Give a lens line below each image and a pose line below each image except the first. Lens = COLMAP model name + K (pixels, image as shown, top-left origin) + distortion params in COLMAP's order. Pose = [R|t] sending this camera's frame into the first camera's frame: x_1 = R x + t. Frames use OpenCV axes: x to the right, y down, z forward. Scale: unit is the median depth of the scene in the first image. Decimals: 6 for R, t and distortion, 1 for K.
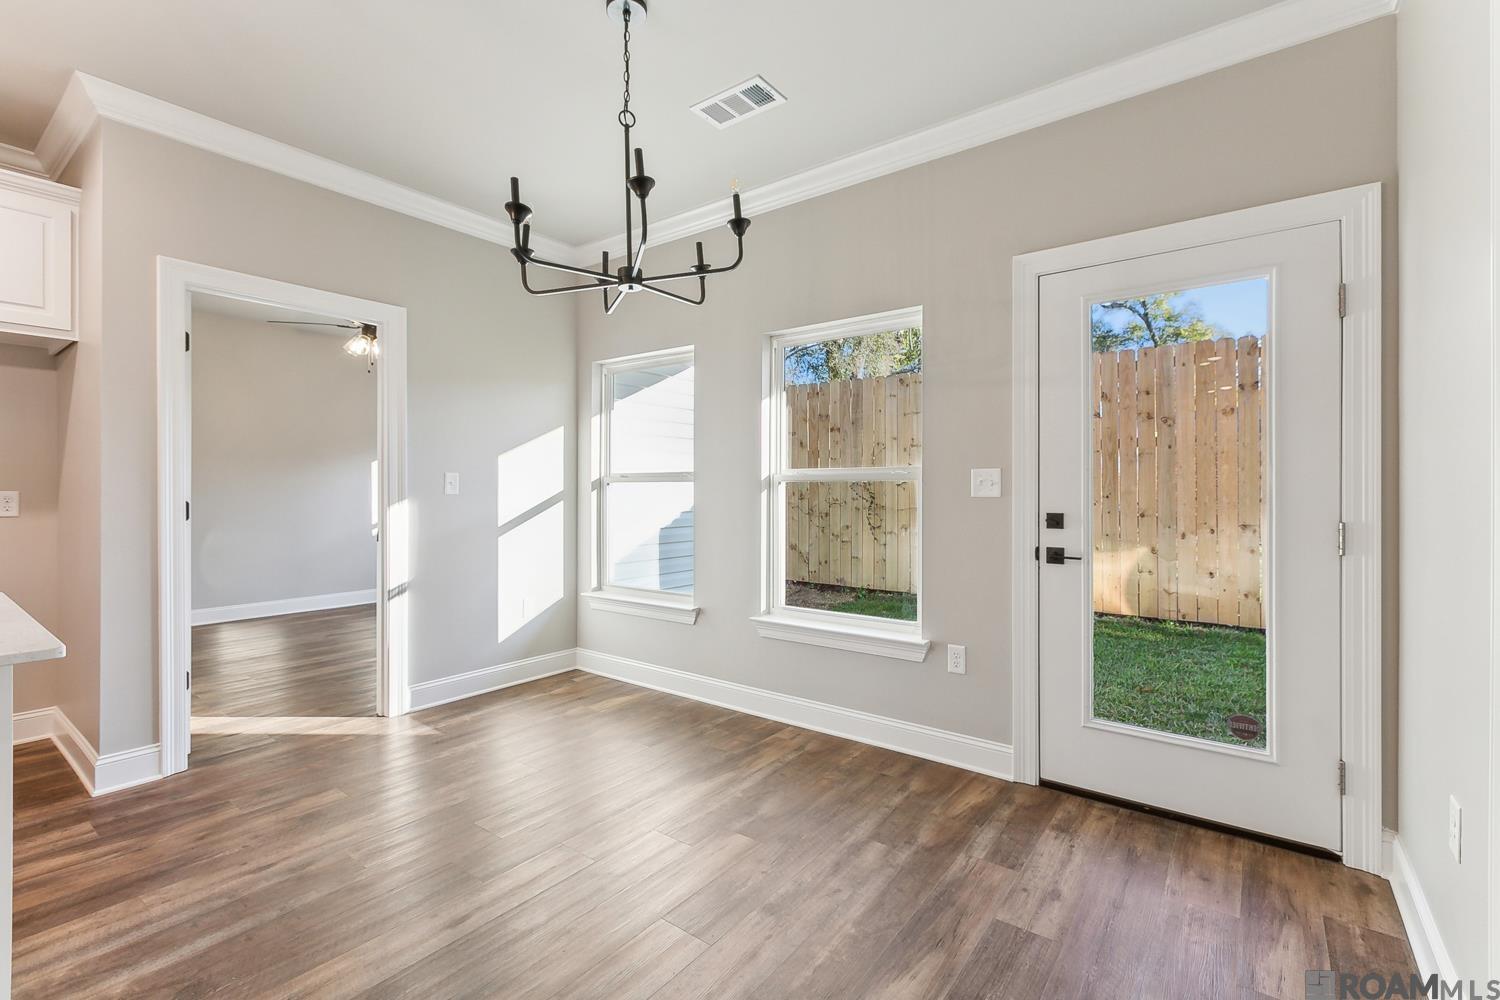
lens RADIAL K [[678.0, 0, 745.6], [0, 678.0, 486.6], [0, 0, 1]] dist [0.003937, 0.000415]
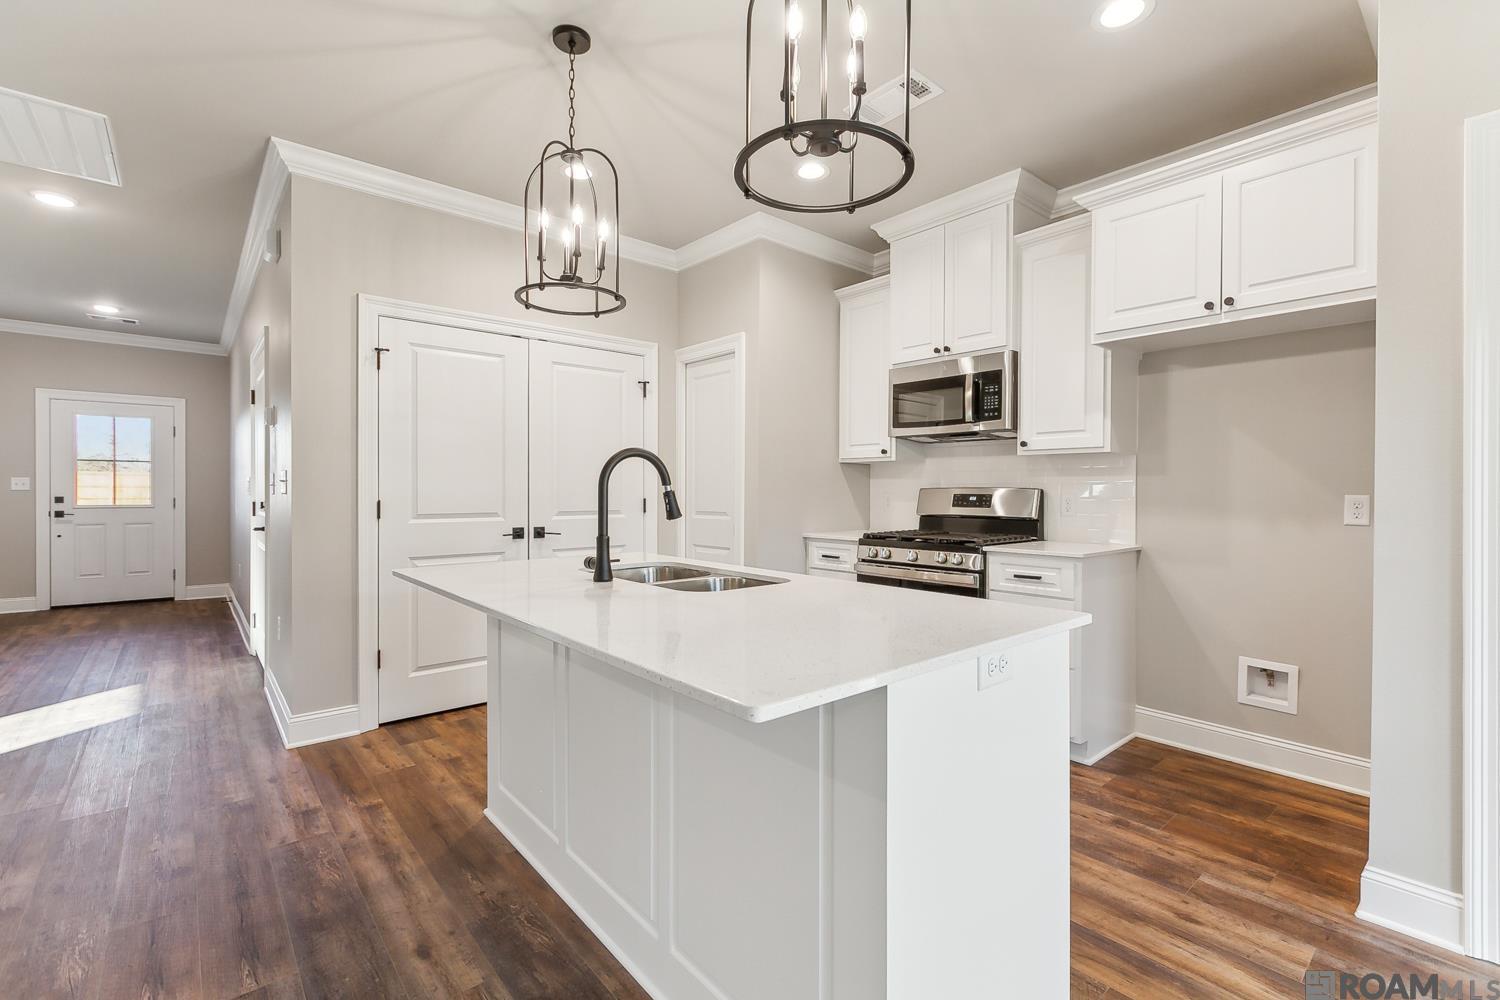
lens RADIAL K [[661.0, 0, 750.6], [0, 661.0, 494.3], [0, 0, 1]] dist [0.000856, -0.000121]
pose [[-0.217557, 0.000320, -0.976048, -0.090111], [0.000881, 1.000000, 0.000132, 0.003138], [0.976047, -0.000831, -0.217557, 0.359516]]
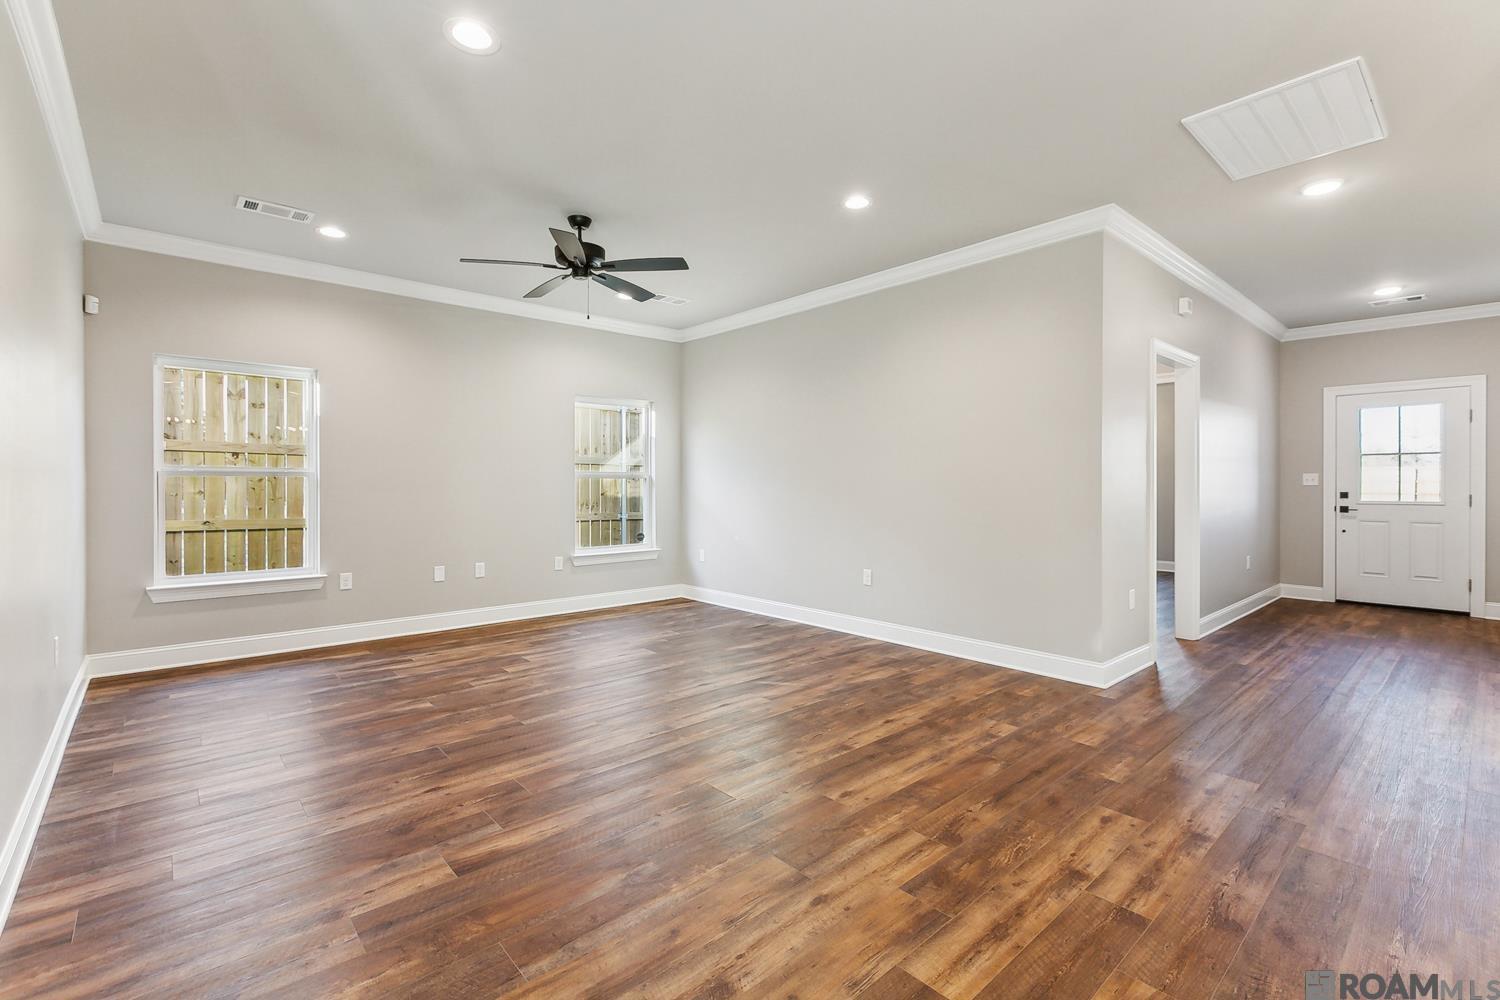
lens RADIAL K [[666.7, 0, 752.0], [0, 666.7, 488.2], [0, 0, 1]] dist [0.000278, 0.000297]
pose [[-0.979851, -0.003547, 0.199701, -0.202554], [-0.003358, 0.999994, 0.001283, 0.001415], [-0.199704, 0.000586, -0.979856, 0.255856]]
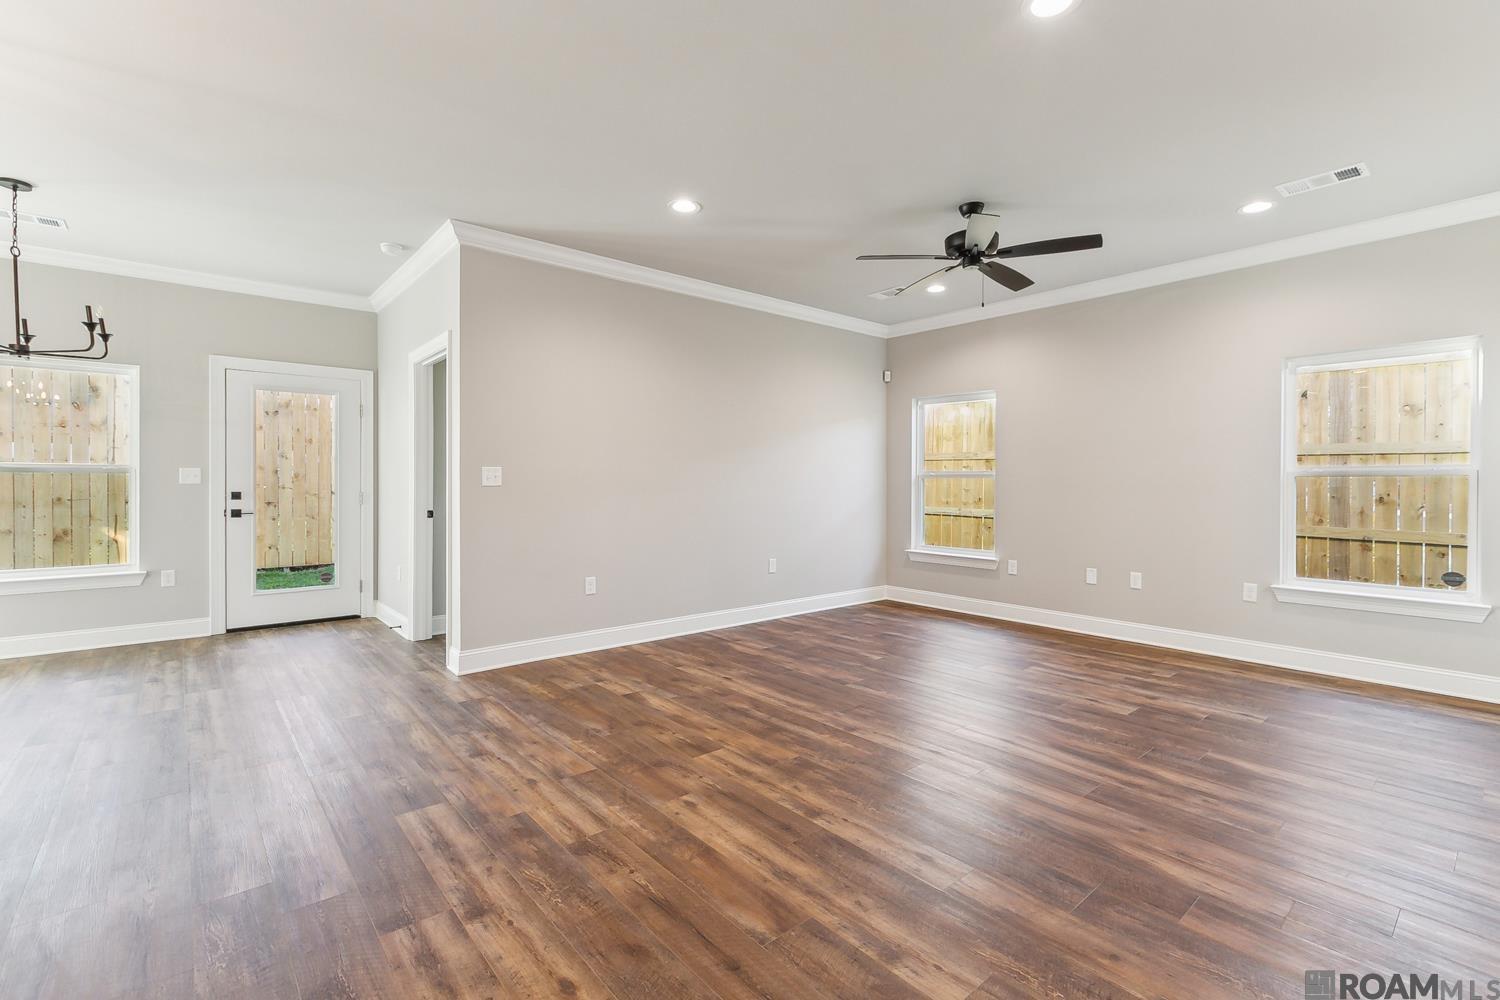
lens RADIAL K [[666.7, 0, 752.0], [0, 666.7, 488.2], [0, 0, 1]] dist [0.000278, 0.000297]
pose [[0.220025, -0.009430, 0.975449, -0.789353], [-0.009368, 0.999887, 0.011780, -0.005629], [-0.975449, -0.011730, 0.219911, -0.634362]]
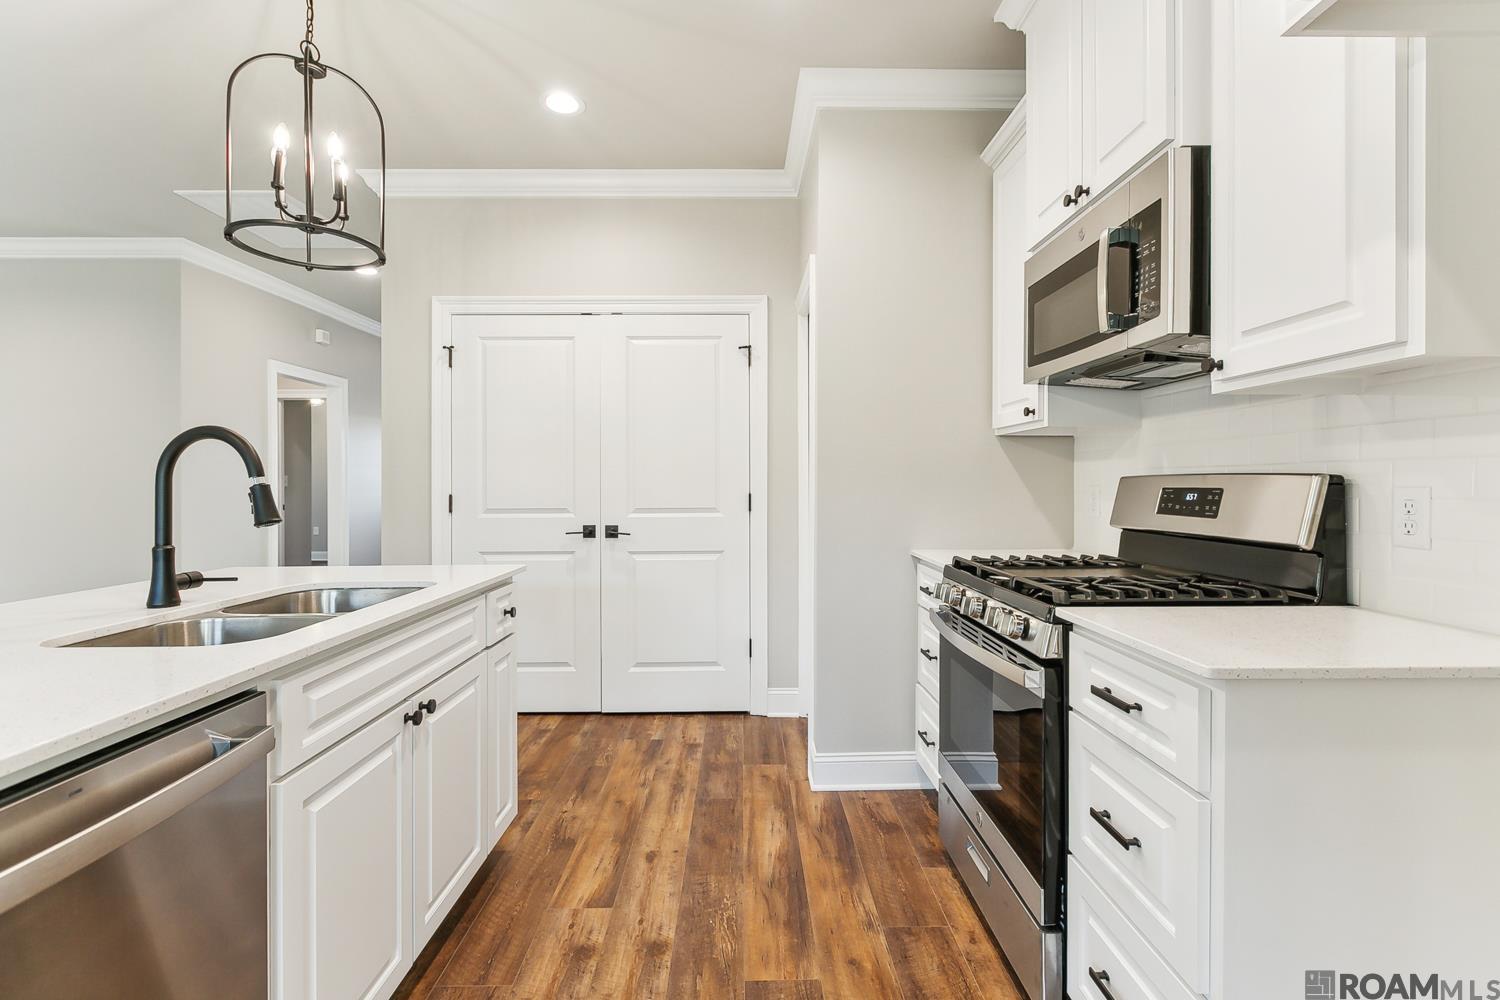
lens RADIAL K [[666.7, 0, 752.0], [0, 666.7, 488.2], [0, 0, 1]] dist [0.000278, 0.000297]
pose [[-0.791585, 0.002061, -0.611056, -0.608413], [0.002369, 0.999997, 0.000303, 0.002770], [0.611055, -0.001208, -0.791587, 0.655878]]
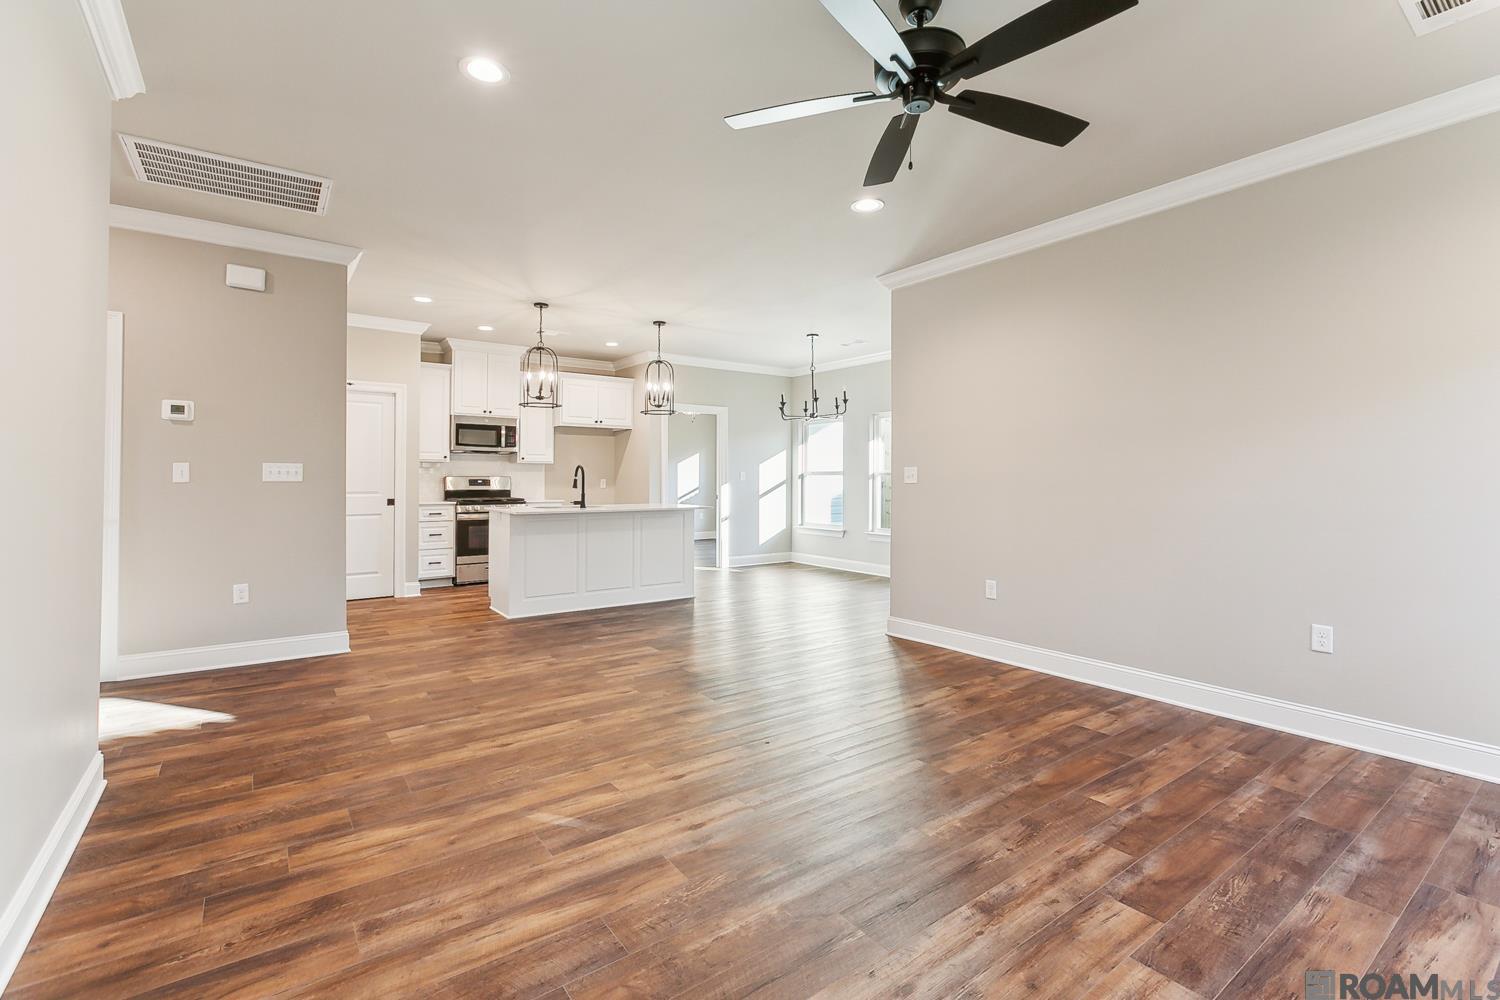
lens RADIAL K [[680.0, 0, 748.5], [0, 680.0, 464.4], [0, 0, 1]] dist [0.000484, 0.000100]
pose [[0.955371, -0.006329, -0.295340, 0.316058], [0.001540, 0.999864, -0.016445, -0.007230], [0.295404, 0.015256, 0.955251, -1.352153]]
